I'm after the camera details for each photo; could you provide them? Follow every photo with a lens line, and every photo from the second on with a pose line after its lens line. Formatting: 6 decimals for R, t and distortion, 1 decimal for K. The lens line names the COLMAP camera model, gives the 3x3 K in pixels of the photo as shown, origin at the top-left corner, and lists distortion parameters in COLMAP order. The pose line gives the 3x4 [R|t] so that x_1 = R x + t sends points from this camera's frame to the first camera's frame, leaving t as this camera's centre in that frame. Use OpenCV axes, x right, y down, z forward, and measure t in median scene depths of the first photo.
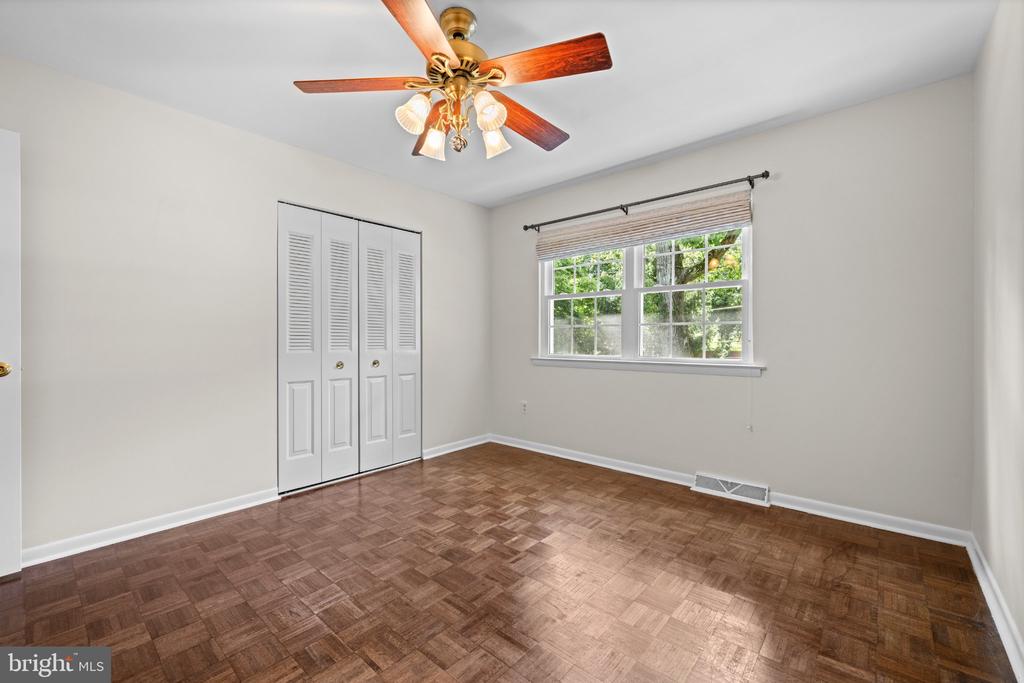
lens RADIAL K [[428.6, 0, 513.2], [0, 428.6, 338.3], [0, 0, 1]] dist [0.000147, 0.000037]
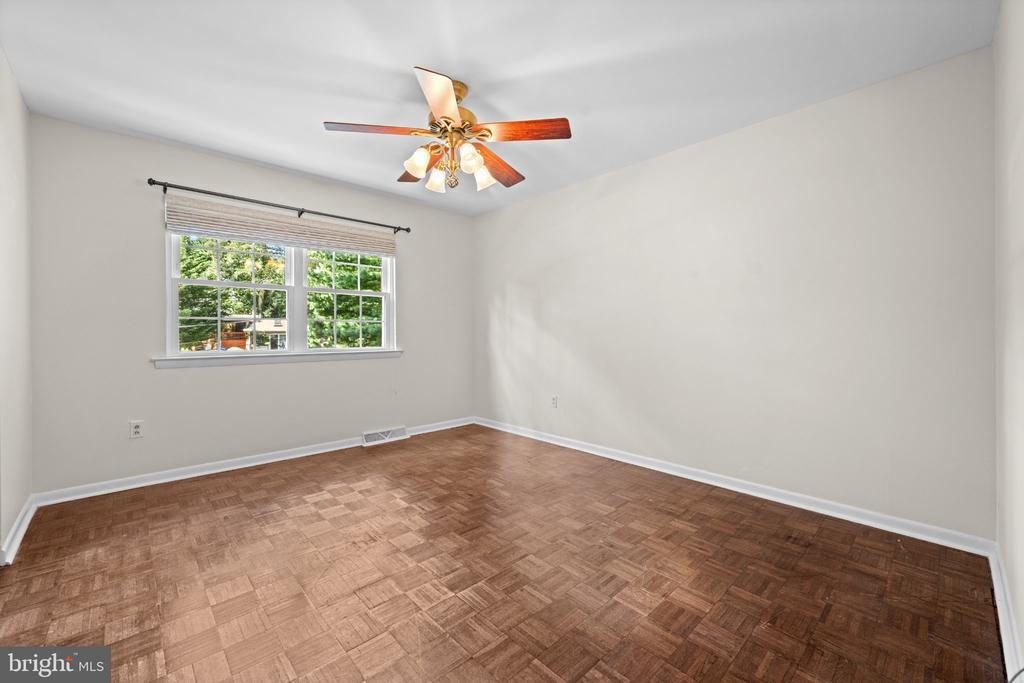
lens RADIAL K [[409.7, 0, 509.2], [0, 409.7, 335.3], [0, 0, 1]] dist [-0.002345, 0.000190]
pose [[0.095182, -0.007223, 0.995434, -0.835864], [0.001686, 0.999973, 0.007094, -0.000003], [-0.995458, 0.001003, 0.095192, 0.446571]]
